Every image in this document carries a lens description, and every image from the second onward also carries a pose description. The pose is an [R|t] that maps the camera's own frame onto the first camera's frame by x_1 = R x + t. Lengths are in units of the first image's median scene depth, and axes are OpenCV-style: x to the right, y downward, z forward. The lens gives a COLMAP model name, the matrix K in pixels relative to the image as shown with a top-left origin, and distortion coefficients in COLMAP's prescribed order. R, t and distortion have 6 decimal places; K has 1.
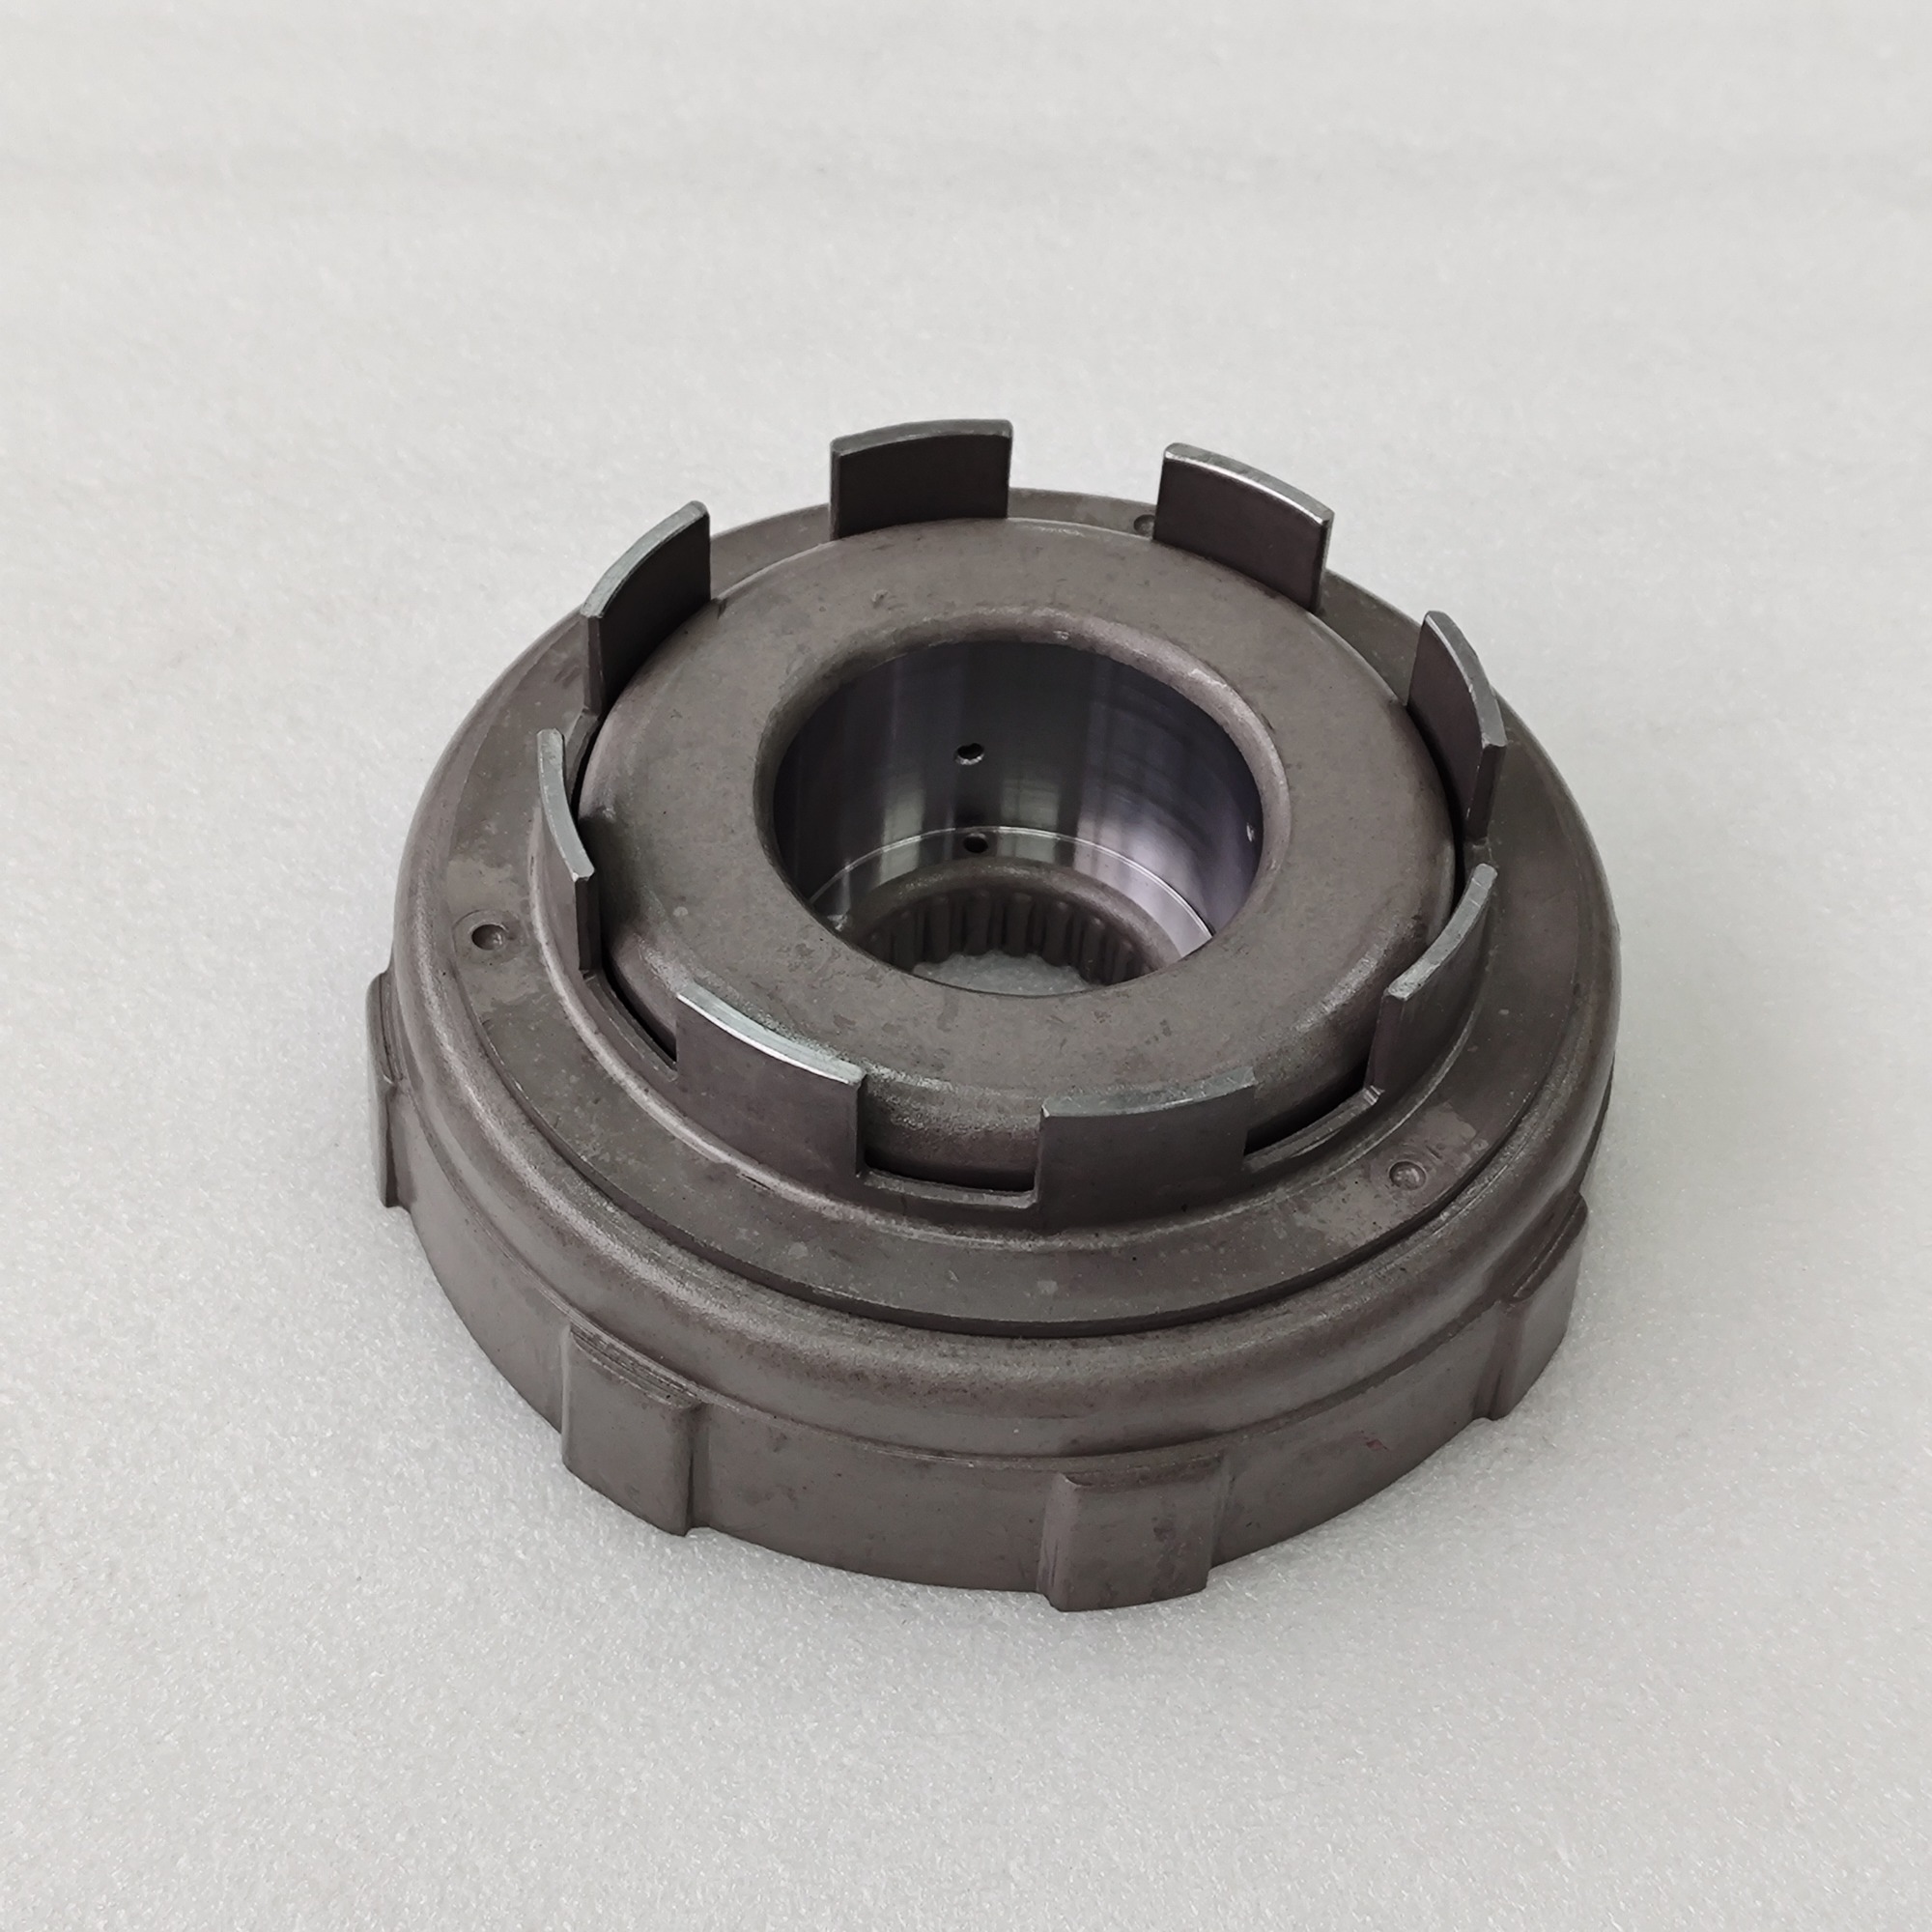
lens RADIAL K [[3712.5, 0, 966.0], [0, 3712.5, 966.0], [0, 0, 1]] dist [0.130999, -0.603383]
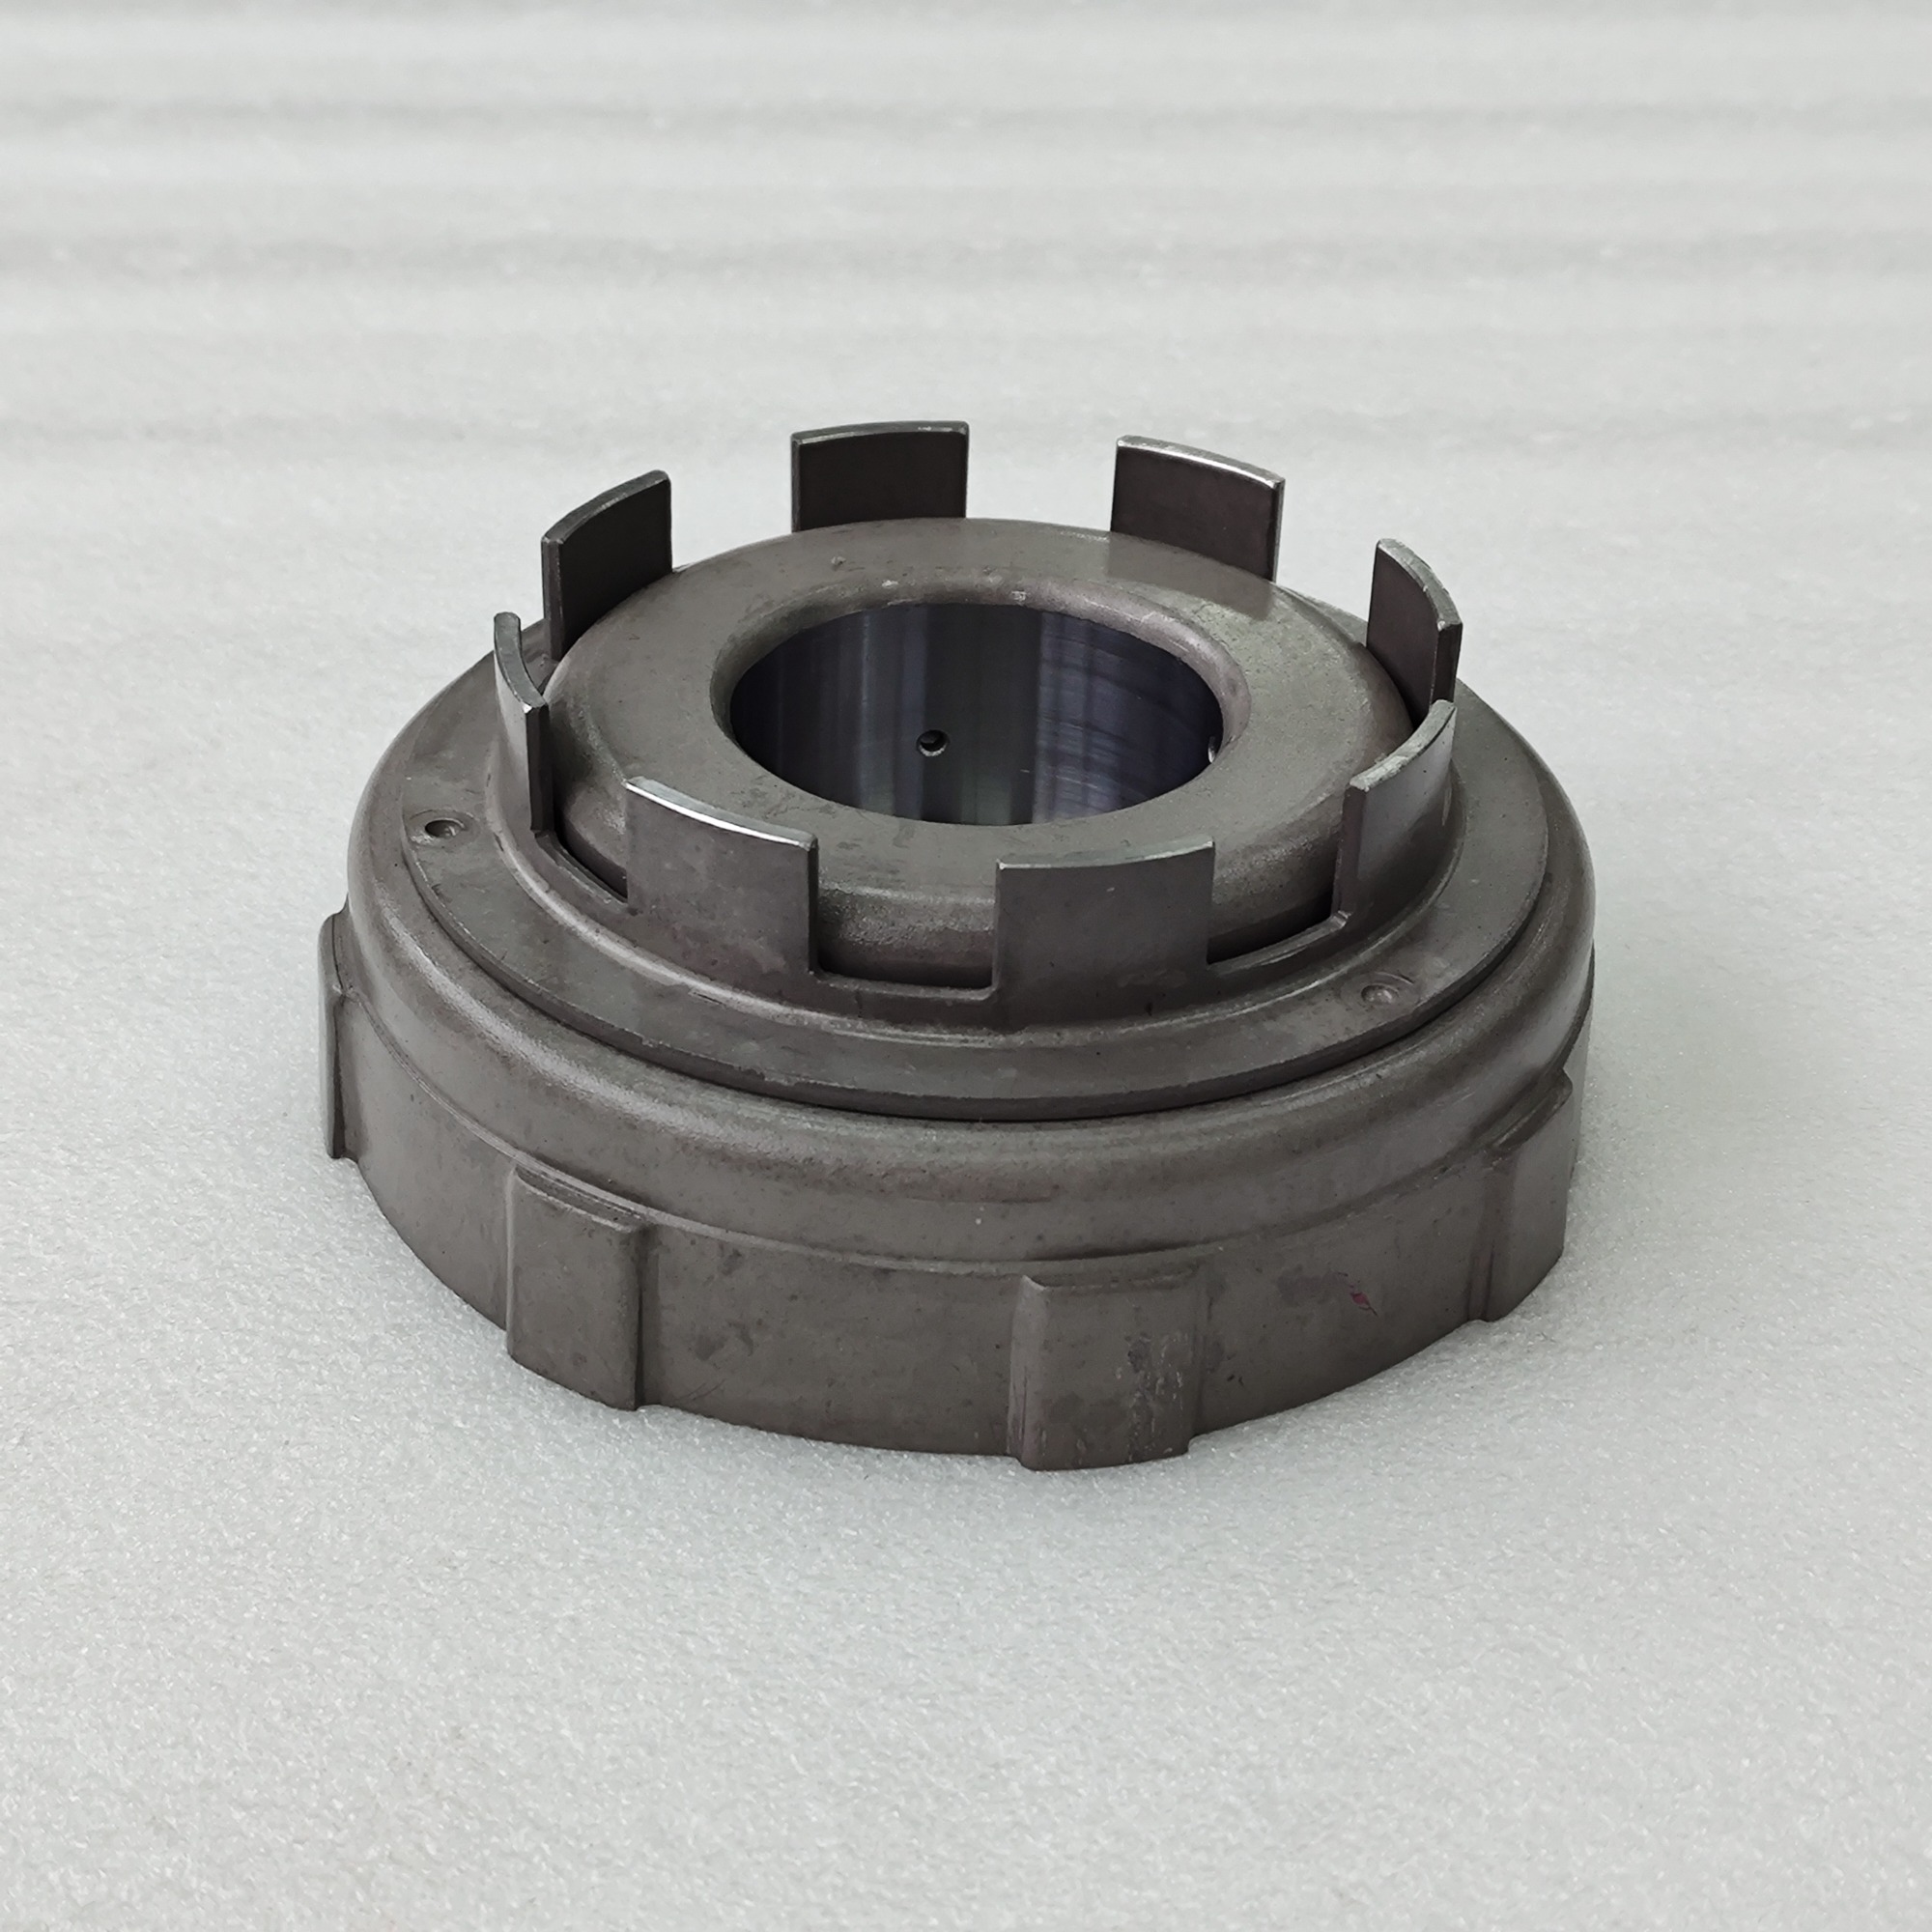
lens RADIAL K [[3712.5, 0, 966.0], [0, 3712.5, 966.0], [0, 0, 1]] dist [0.130999, -0.603383]
pose [[0.999796, -0.019228, -0.006164, 0.016615], [0.016661, 0.958050, -0.286116, 0.318895], [0.011407, 0.285955, 0.958175, 0.065723]]
